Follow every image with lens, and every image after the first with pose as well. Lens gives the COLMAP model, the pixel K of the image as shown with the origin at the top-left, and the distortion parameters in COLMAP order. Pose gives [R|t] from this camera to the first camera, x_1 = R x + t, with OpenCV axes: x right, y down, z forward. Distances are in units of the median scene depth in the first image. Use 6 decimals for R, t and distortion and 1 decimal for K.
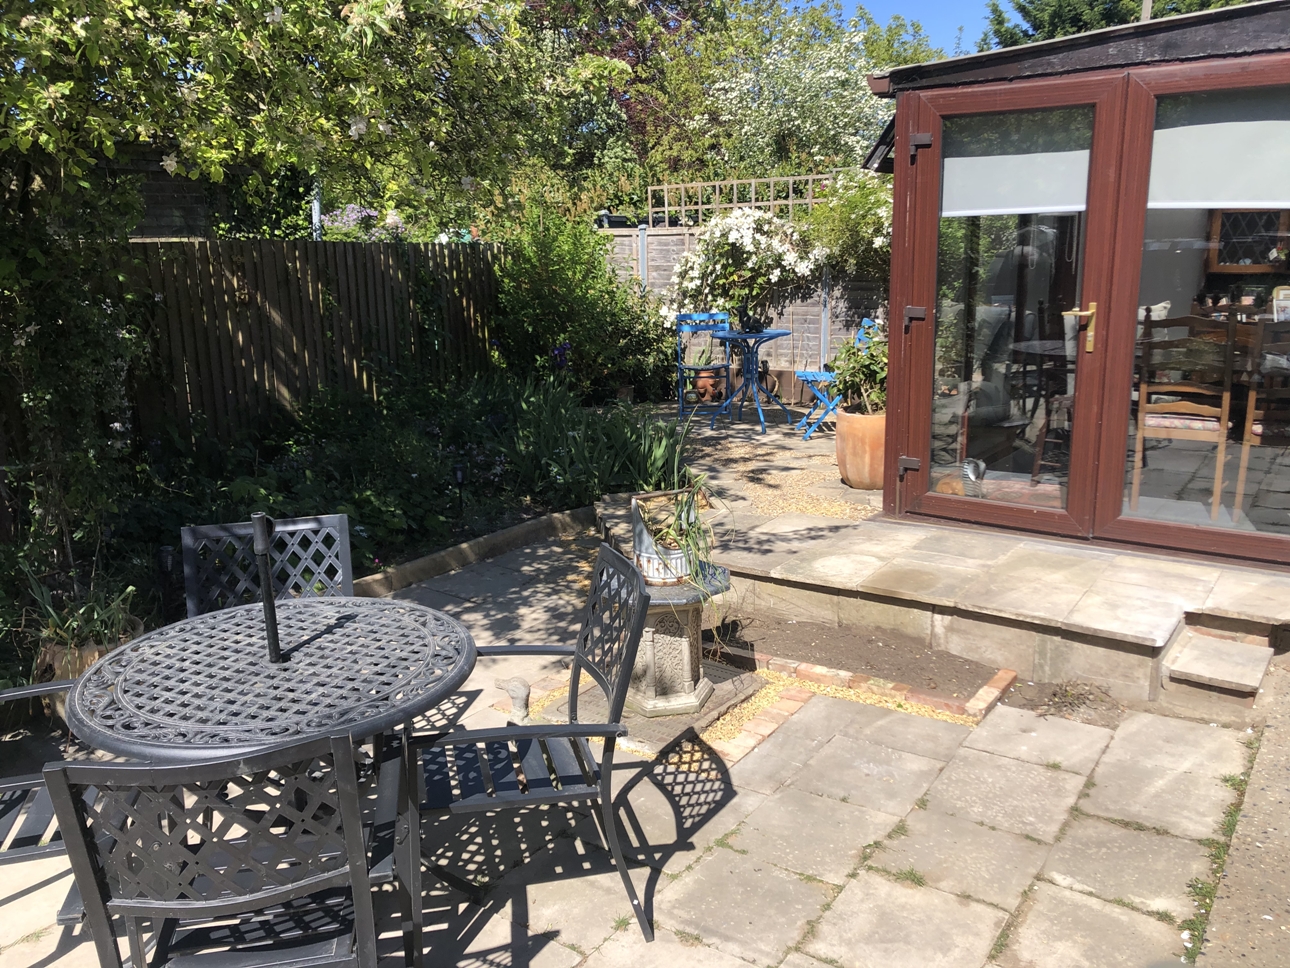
lens RADIAL K [[1055.6, 0, 645.8], [0, 1055.6, 482.5], [0, 0, 1]] dist [0.030156, -0.020716]
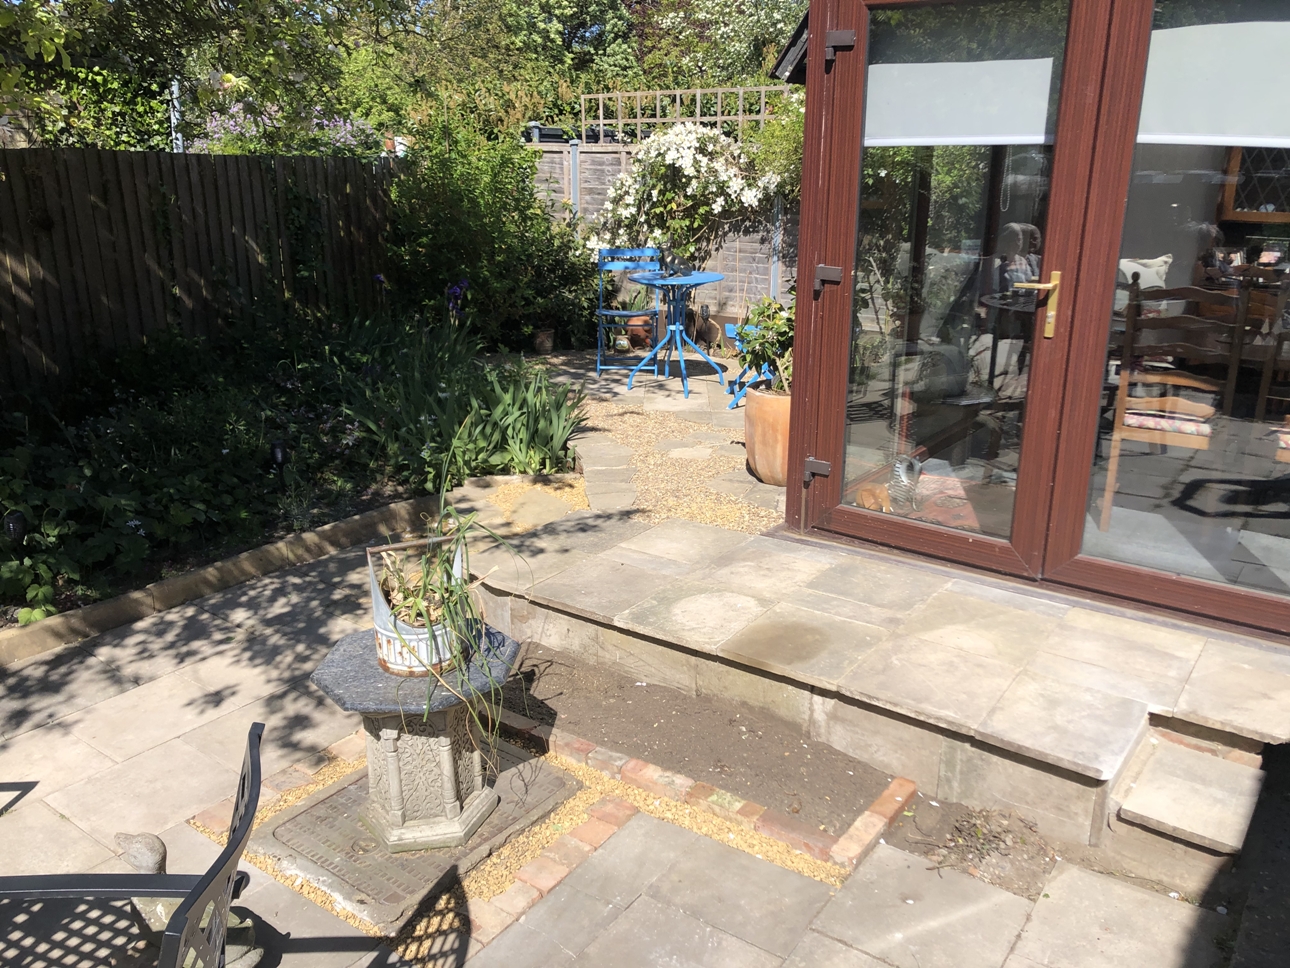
lens RADIAL K [[1055.6, 0, 643.2], [0, 1055.6, 483.7], [0, 0, 1]] dist [0.030156, -0.020716]
pose [[0.999653, 0.026107, -0.003371, 0.124448], [-0.025757, 0.996508, 0.079424, -0.065392], [0.005433, -0.079310, 0.996835, 0.222564]]
